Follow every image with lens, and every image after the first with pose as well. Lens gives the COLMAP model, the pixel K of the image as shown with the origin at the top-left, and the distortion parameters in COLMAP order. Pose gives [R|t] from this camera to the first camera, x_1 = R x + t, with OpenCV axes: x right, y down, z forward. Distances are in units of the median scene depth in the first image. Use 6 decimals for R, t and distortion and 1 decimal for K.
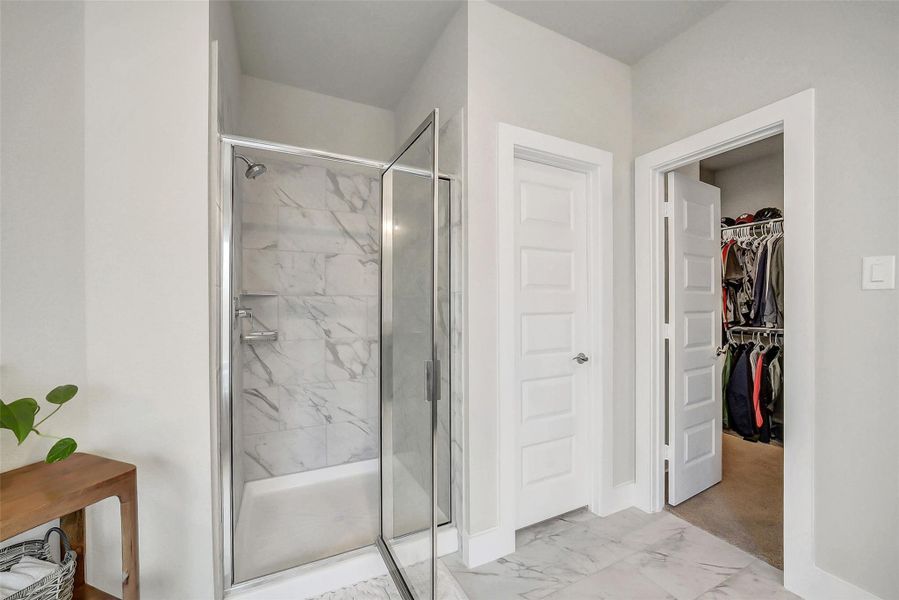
lens RADIAL K [[354.9, 0, 449.9], [0, 354.9, 304.1], [0, 0, 1]] dist [-0.001411, 0.000070]
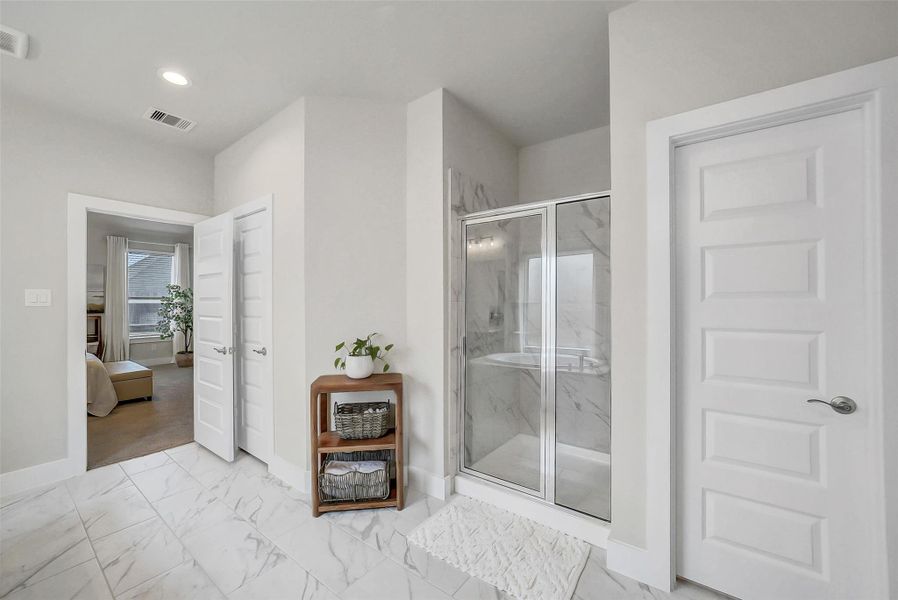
lens RADIAL K [[354.5, 0, 449.4], [0, 354.5, 304.1], [0, 0, 1]] dist [-0.001411, 0.000070]
pose [[0.456657, 0.004913, -0.889629, 0.618212], [0.003377, 0.999968, 0.007256, -0.034674], [0.889637, -0.006318, 0.456625, 0.088796]]
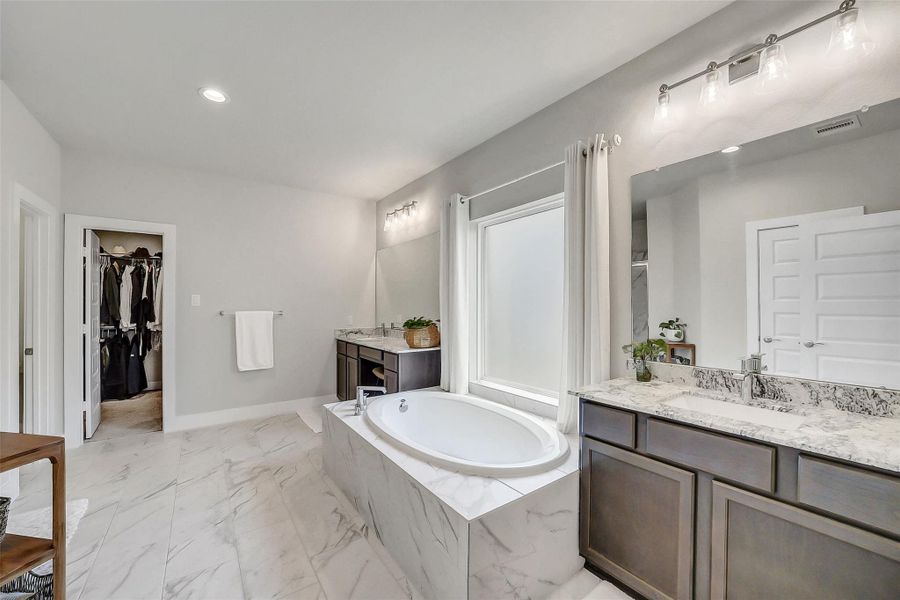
lens RADIAL K [[355.3, 0, 450.4], [0, 355.3, 304.1], [0, 0, 1]] dist [-0.001411, 0.000070]
pose [[-0.182717, -0.006732, 0.983142, -1.270093], [0.000148, 0.999976, 0.006875, -0.046134], [-0.983166, 0.001401, -0.182712, -0.318444]]
